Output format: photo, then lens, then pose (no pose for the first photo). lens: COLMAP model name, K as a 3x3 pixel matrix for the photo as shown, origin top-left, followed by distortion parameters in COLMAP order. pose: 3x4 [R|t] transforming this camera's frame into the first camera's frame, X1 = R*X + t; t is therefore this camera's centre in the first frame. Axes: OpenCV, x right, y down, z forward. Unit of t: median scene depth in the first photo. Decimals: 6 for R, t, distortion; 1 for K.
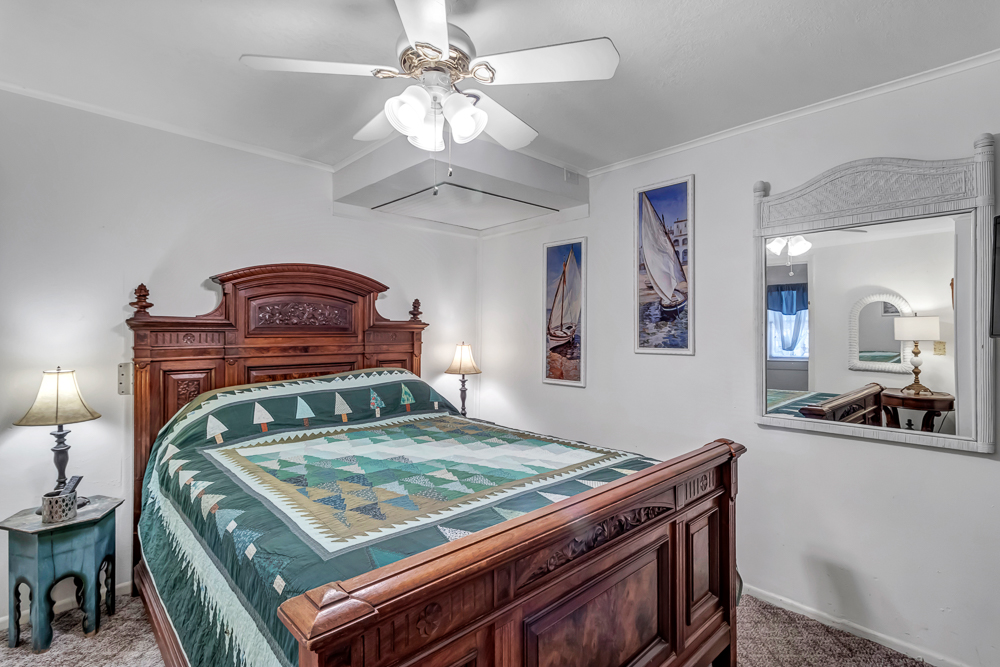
lens RADIAL K [[486.4, 0, 498.5], [0, 486.4, 330.2], [0, 0, 1]] dist [0.001299, 0.000358]
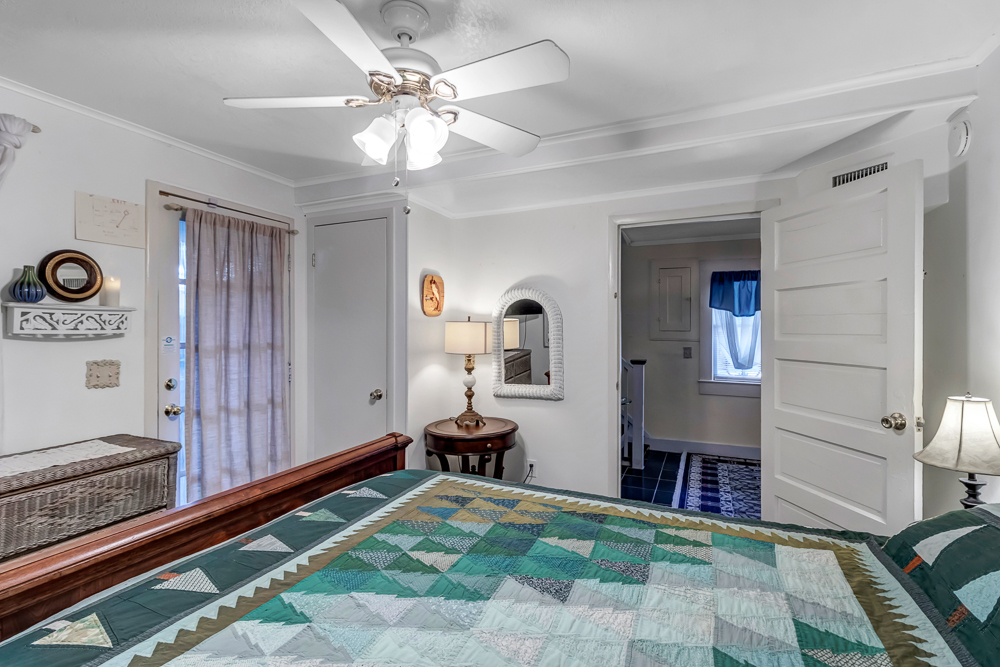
lens RADIAL K [[464.0, 0, 500.7], [0, 464.0, 328.5], [0, 0, 1]] dist [0.000728, 0.000050]
pose [[-0.917020, -0.002964, -0.398831, 0.043034], [-0.002215, 0.999995, -0.002340, -0.017101], [0.398836, -0.001262, -0.917021, 1.093648]]
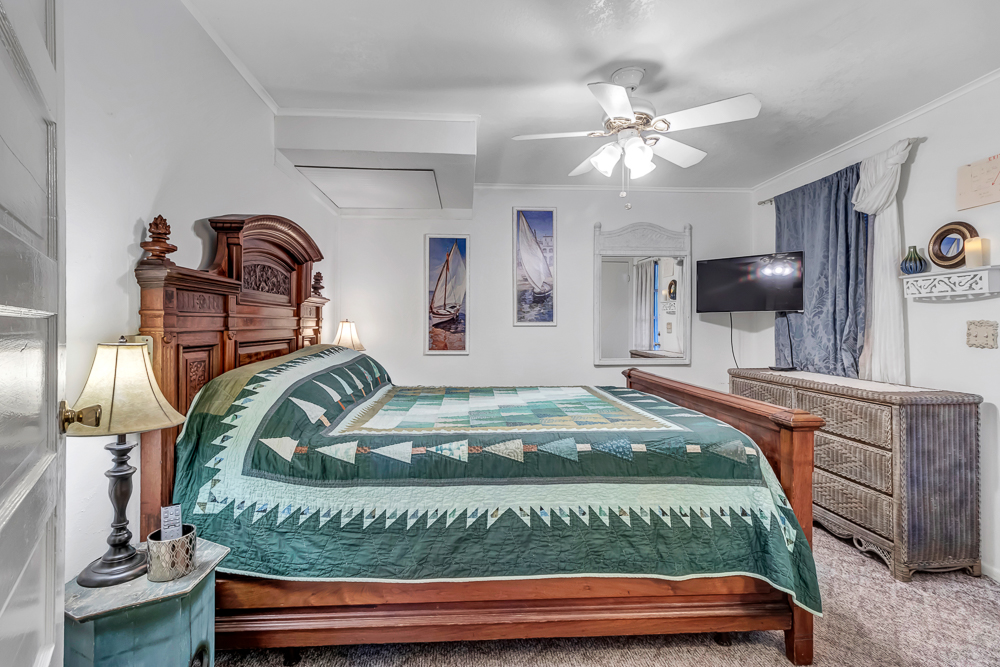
lens RADIAL K [[464.0, 0, 500.7], [0, 464.0, 328.5], [0, 0, 1]] dist [0.000728, 0.000050]
pose [[0.630326, -0.005937, 0.776308, -0.824844], [-0.001365, 0.999961, 0.008756, 0.046137], [-0.776330, -0.006579, 0.630293, 0.215053]]
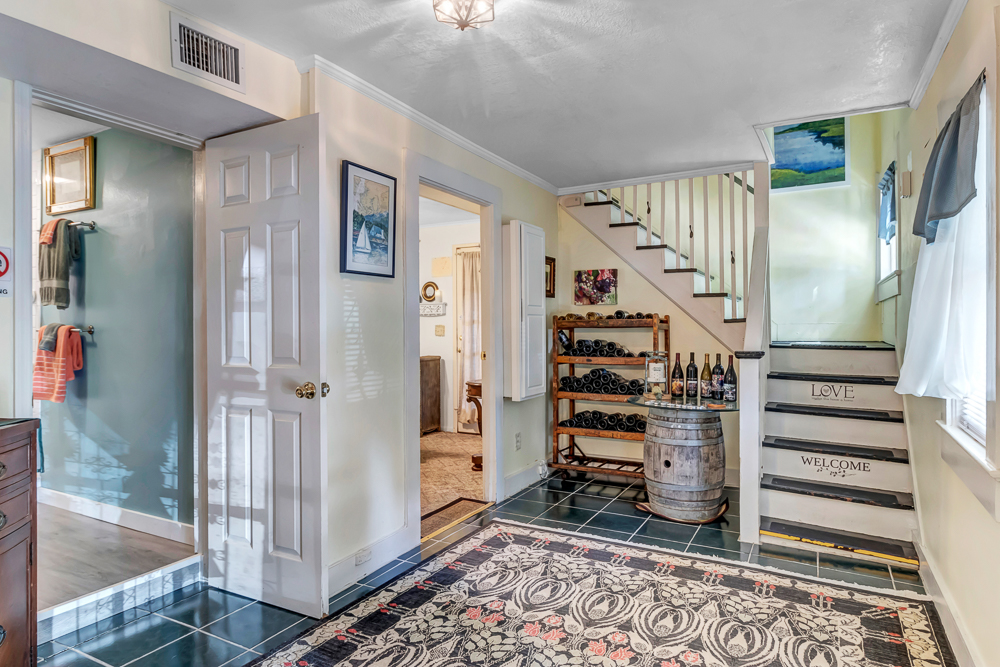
lens RADIAL K [[593.1, 0, 498.3], [0, 593.1, 323.0], [0, 0, 1]] dist [0.001439, 0.002236]
pose [[-0.317504, -0.001608, 0.948256, -2.113485], [-0.001718, 0.999998, 0.001121, 0.027230], [-0.948255, -0.001273, -0.317506, 0.635547]]
